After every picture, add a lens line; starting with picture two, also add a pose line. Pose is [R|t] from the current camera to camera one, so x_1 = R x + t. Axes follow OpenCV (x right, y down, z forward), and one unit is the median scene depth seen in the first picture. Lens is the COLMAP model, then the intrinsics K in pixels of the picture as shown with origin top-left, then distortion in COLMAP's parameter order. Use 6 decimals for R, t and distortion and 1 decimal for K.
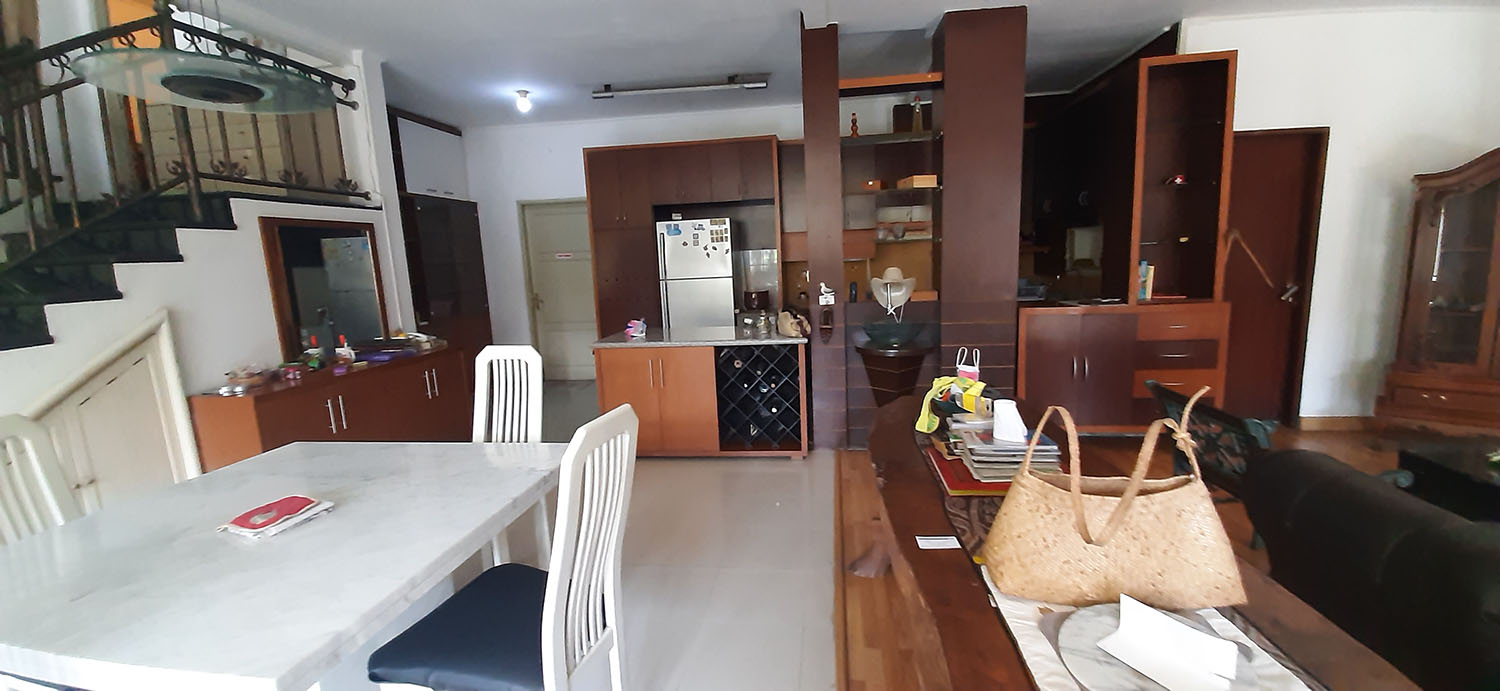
lens RADIAL K [[588.8, 0, 750.0], [0, 588.8, 345.5], [0, 0, 1]] dist [0.000347, -0.000042]
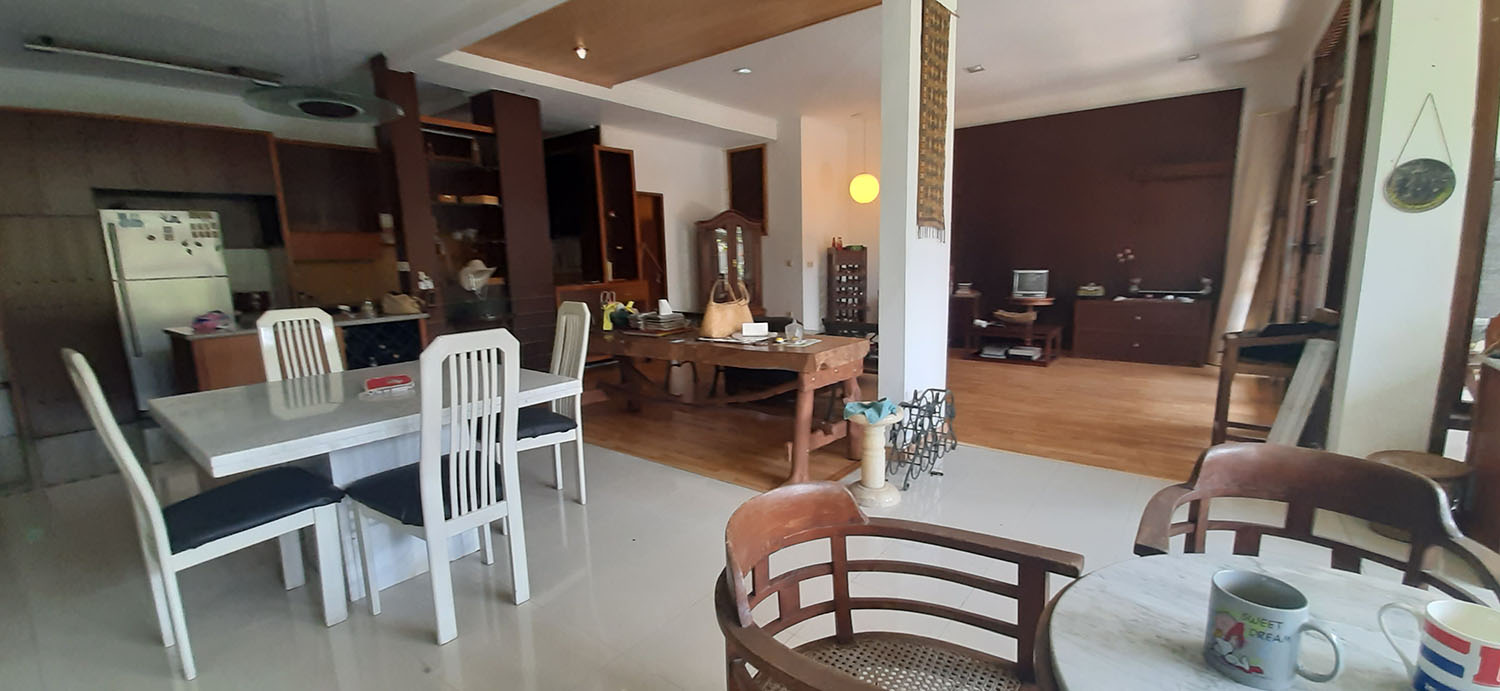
lens RADIAL K [[588.8, 0, 750.0], [0, 588.8, 345.5], [0, 0, 1]] dist [0.000347, -0.000042]
pose [[0.511041, -0.104733, 0.853152, -0.416697], [0.134155, 0.990104, 0.041186, 0.063425], [-0.849023, 0.093407, 0.520034, -0.163937]]
